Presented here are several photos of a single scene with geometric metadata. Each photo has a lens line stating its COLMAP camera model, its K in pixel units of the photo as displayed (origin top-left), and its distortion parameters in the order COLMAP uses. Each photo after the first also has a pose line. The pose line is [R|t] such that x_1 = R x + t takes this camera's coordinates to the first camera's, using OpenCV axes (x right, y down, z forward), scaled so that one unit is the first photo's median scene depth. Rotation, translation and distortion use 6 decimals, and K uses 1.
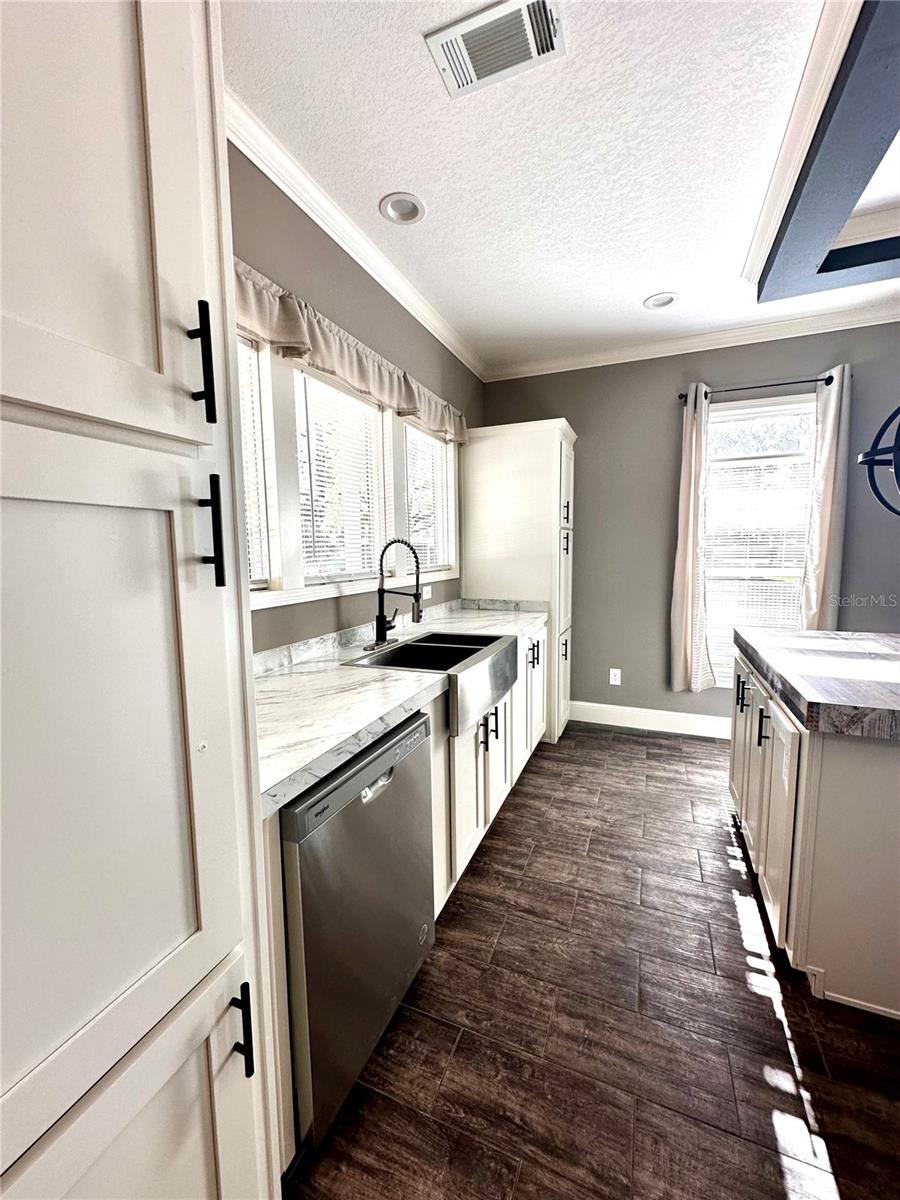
lens RADIAL K [[477.8, 0, 453.5], [0, 477.8, 601.8], [0, 0, 1]] dist [-0.005879, 0.001526]
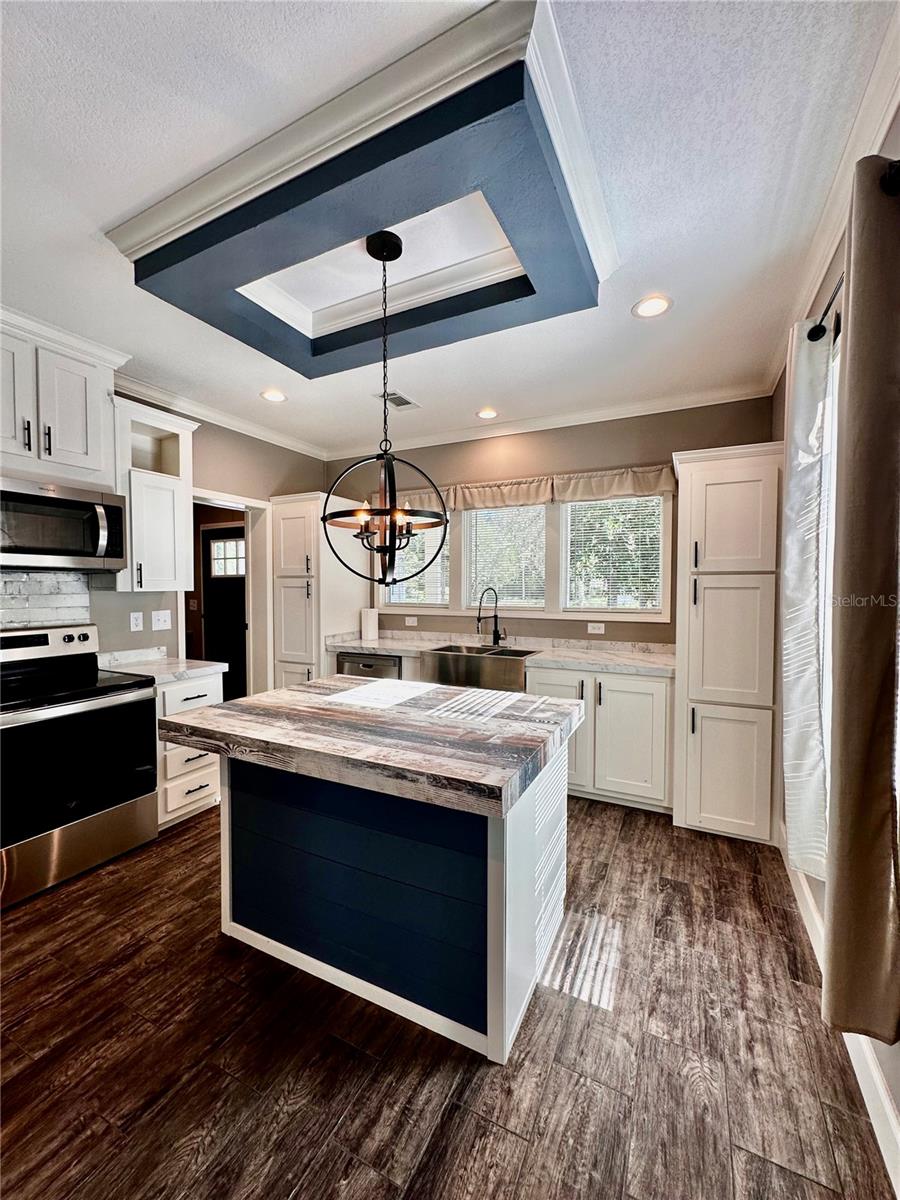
lens RADIAL K [[477.8, 0, 447.2], [0, 477.8, 601.8], [0, 0, 1]] dist [-0.005879, 0.001526]
pose [[-0.072422, 0.046141, -0.996306, 1.764634], [-0.105265, 0.992996, 0.053640, -0.166309], [0.991804, 0.108761, -0.067057, 1.010688]]
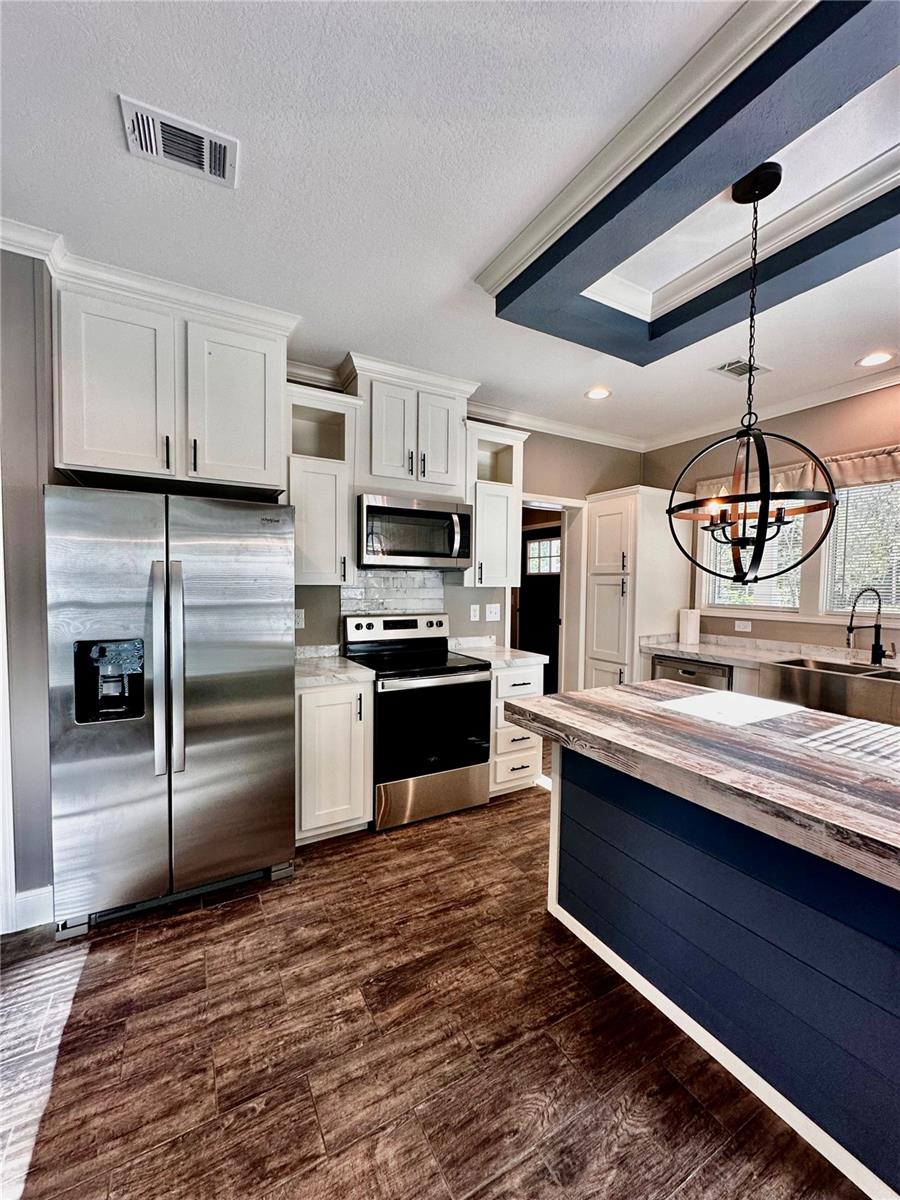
lens RADIAL K [[477.8, 0, 450.7], [0, 477.8, 601.0], [0, 0, 1]] dist [-0.005879, 0.001526]
pose [[-0.615694, 0.037786, -0.787079, 1.771991], [-0.085955, 0.989669, 0.114751, -0.156389], [0.783283, 0.138305, -0.606086, 0.932278]]
